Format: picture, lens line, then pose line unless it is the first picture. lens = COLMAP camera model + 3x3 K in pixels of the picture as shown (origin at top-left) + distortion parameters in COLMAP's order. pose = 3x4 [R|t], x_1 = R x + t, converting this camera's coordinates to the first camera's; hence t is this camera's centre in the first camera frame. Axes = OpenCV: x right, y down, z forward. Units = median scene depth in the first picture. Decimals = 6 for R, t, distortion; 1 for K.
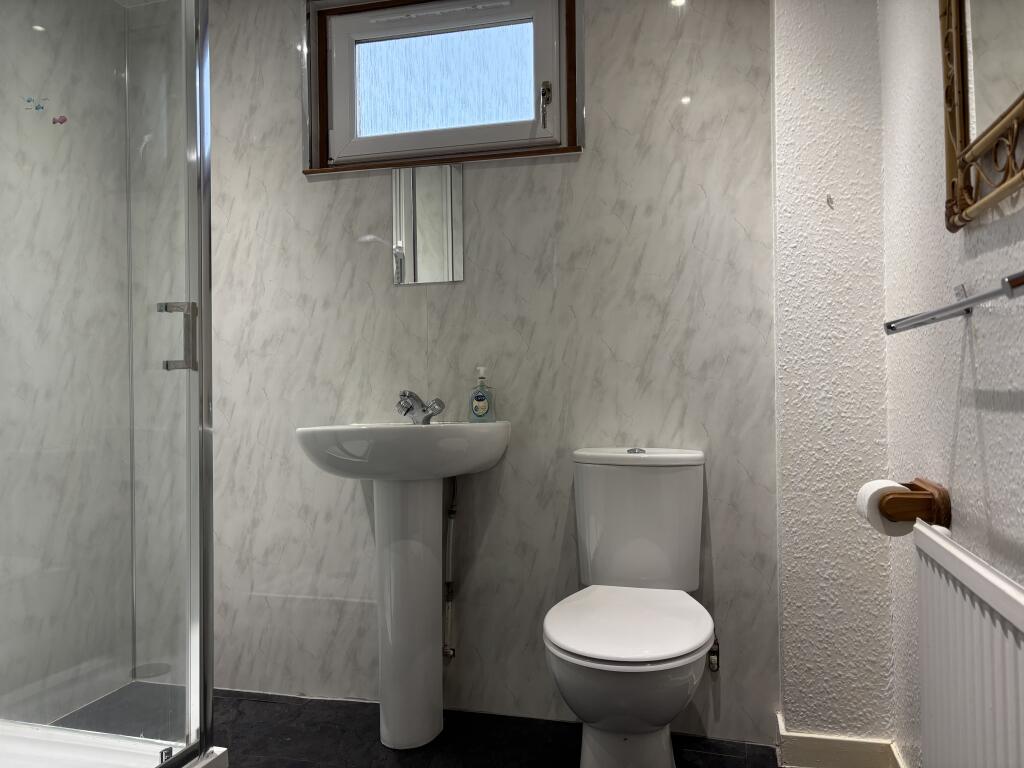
lens RADIAL K [[774.3, 0, 501.6], [0, 774.3, 383.6], [0, 0, 1]] dist [0.053914, -0.057174]
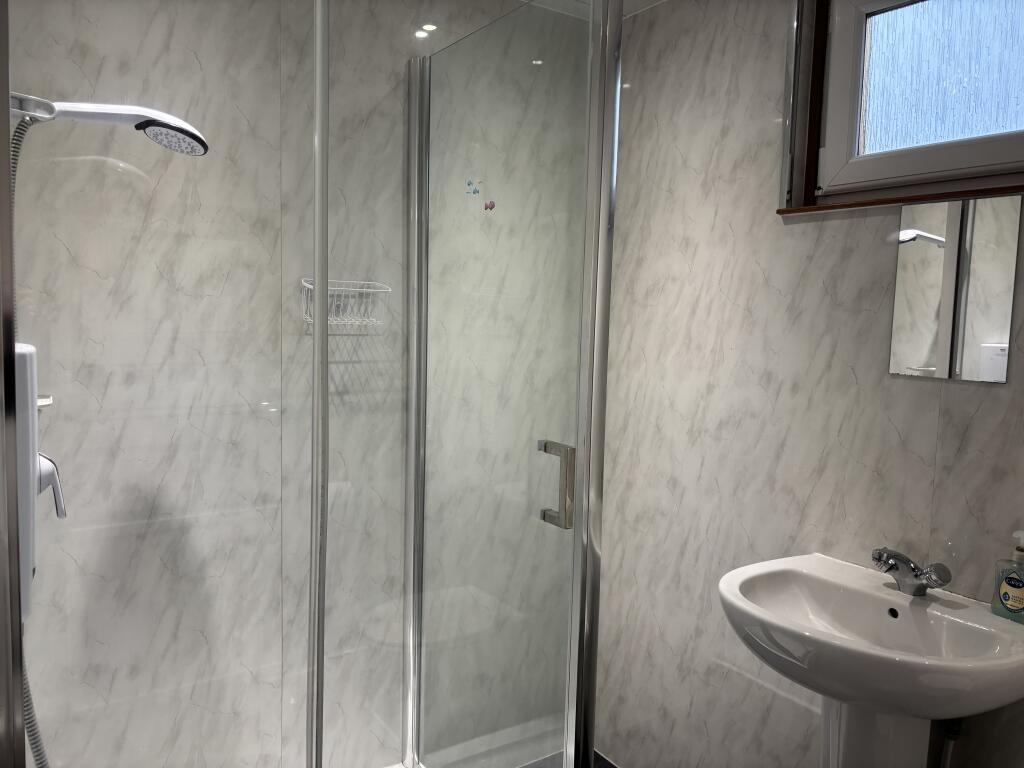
lens RADIAL K [[774.3, 0, 511.0], [0, 774.3, 376.6], [0, 0, 1]] dist [0.053914, -0.057174]
pose [[0.752553, 0.092465, -0.652008, 0.058766], [-0.025065, 0.993398, 0.111949, -0.189857], [0.658055, -0.067905, 0.749902, 0.249864]]
